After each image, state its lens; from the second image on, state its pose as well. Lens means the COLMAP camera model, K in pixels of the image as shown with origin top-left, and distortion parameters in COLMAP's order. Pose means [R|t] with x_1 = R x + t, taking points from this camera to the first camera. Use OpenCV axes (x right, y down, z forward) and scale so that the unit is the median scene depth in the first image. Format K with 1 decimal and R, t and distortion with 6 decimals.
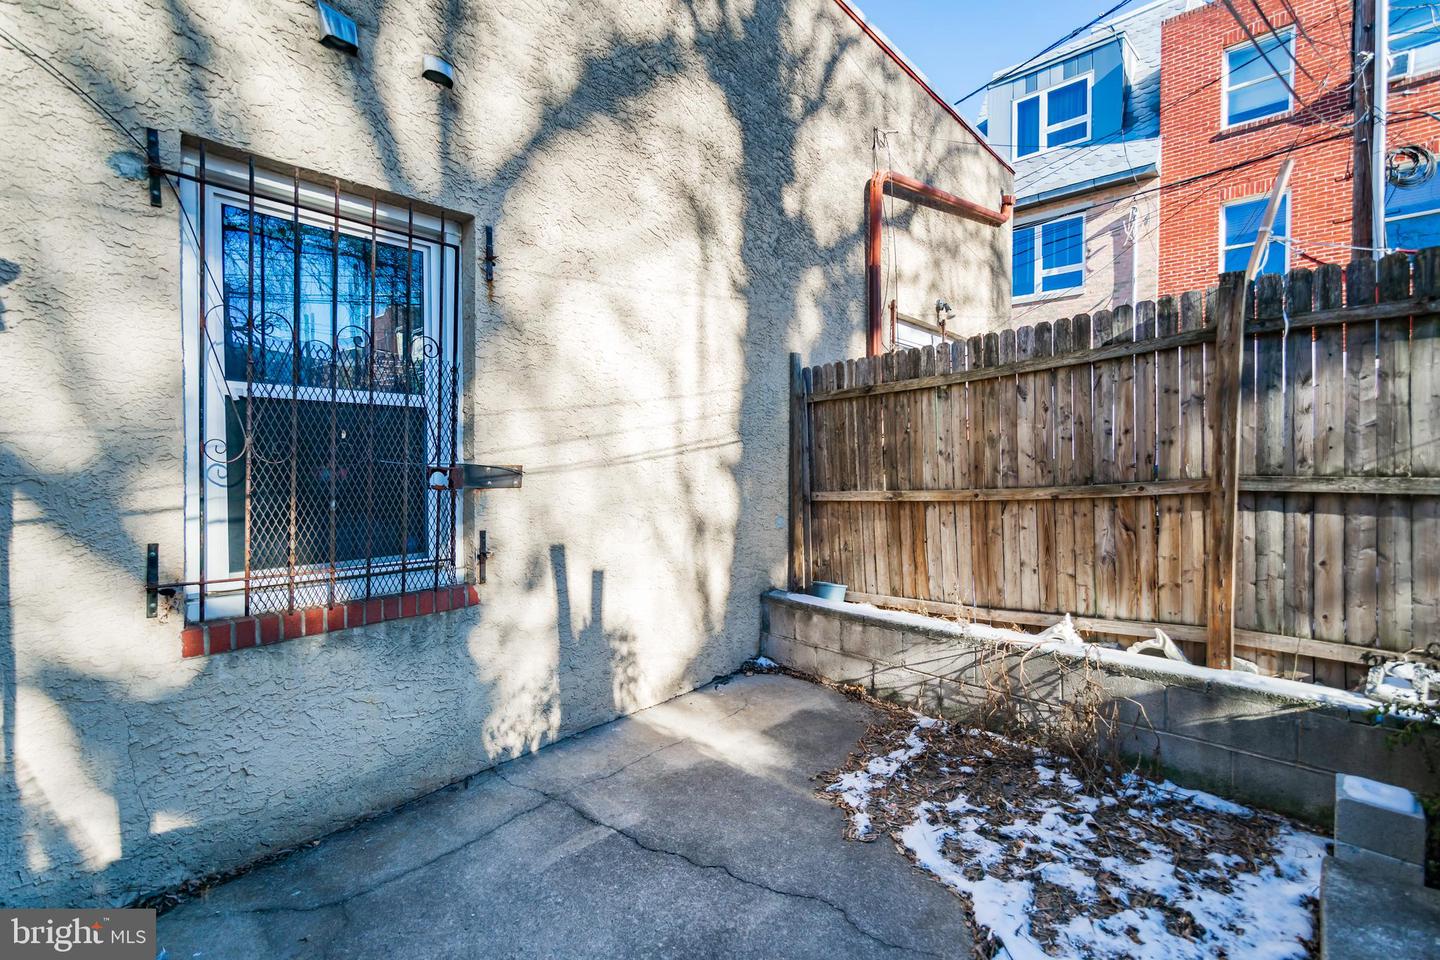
lens RADIAL K [[645.3, 0, 715.1], [0, 645.3, 469.0], [0, 0, 1]] dist [0.011892, -0.000108]
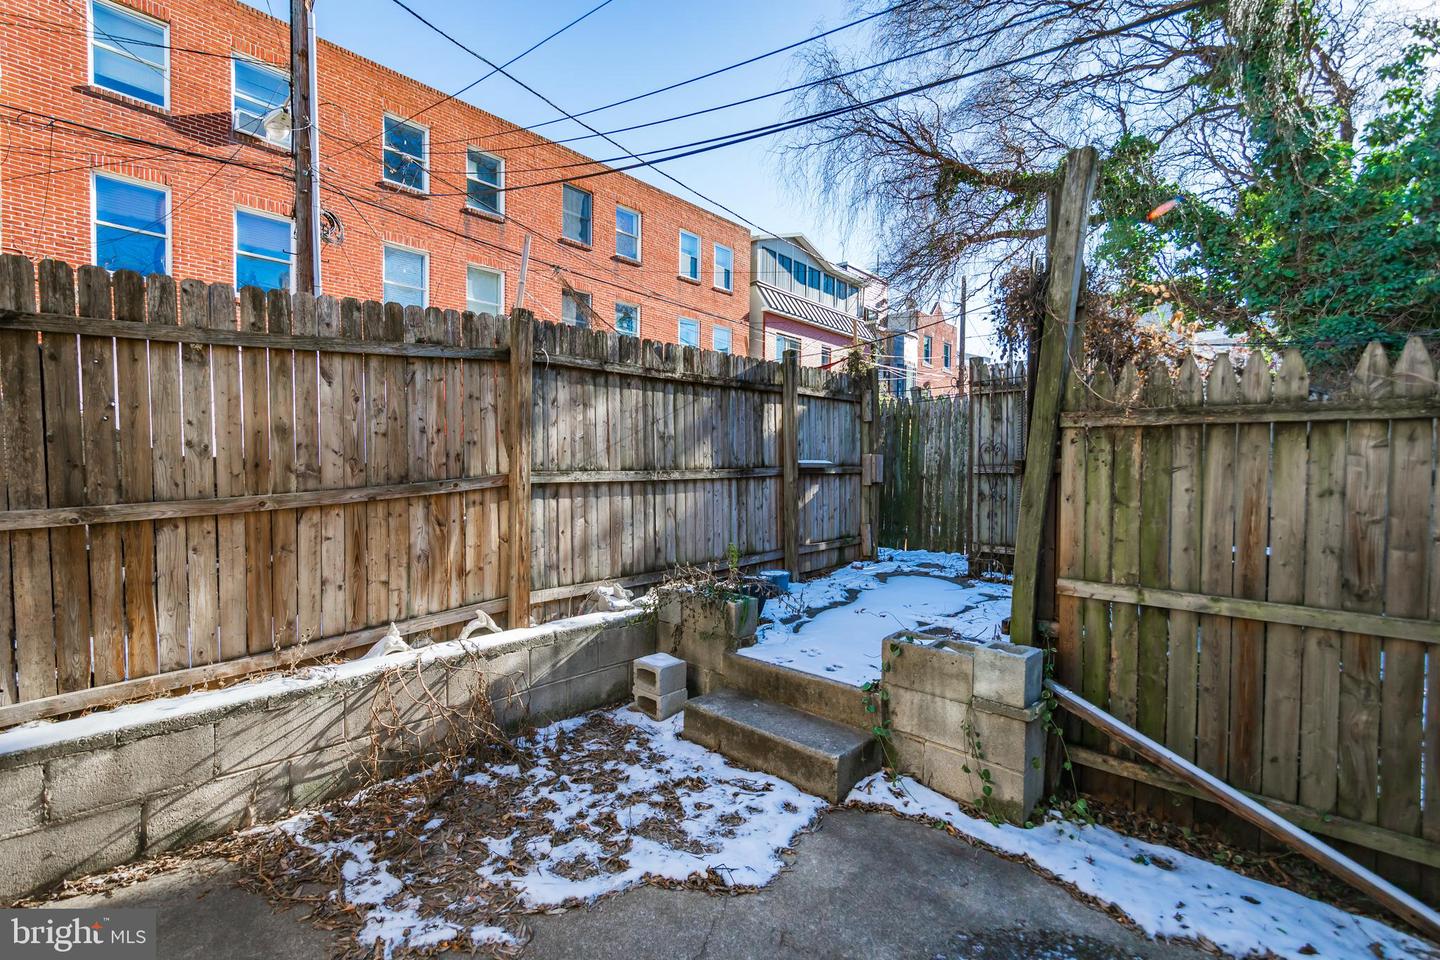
lens RADIAL K [[645.3, 0, 715.1], [0, 645.3, 469.0], [0, 0, 1]] dist [0.011892, -0.000108]
pose [[-0.027612, -0.003422, 0.999613, -0.423596], [0.006311, 0.999974, 0.003597, 0.002390], [-0.999599, 0.006407, -0.027589, 0.600994]]
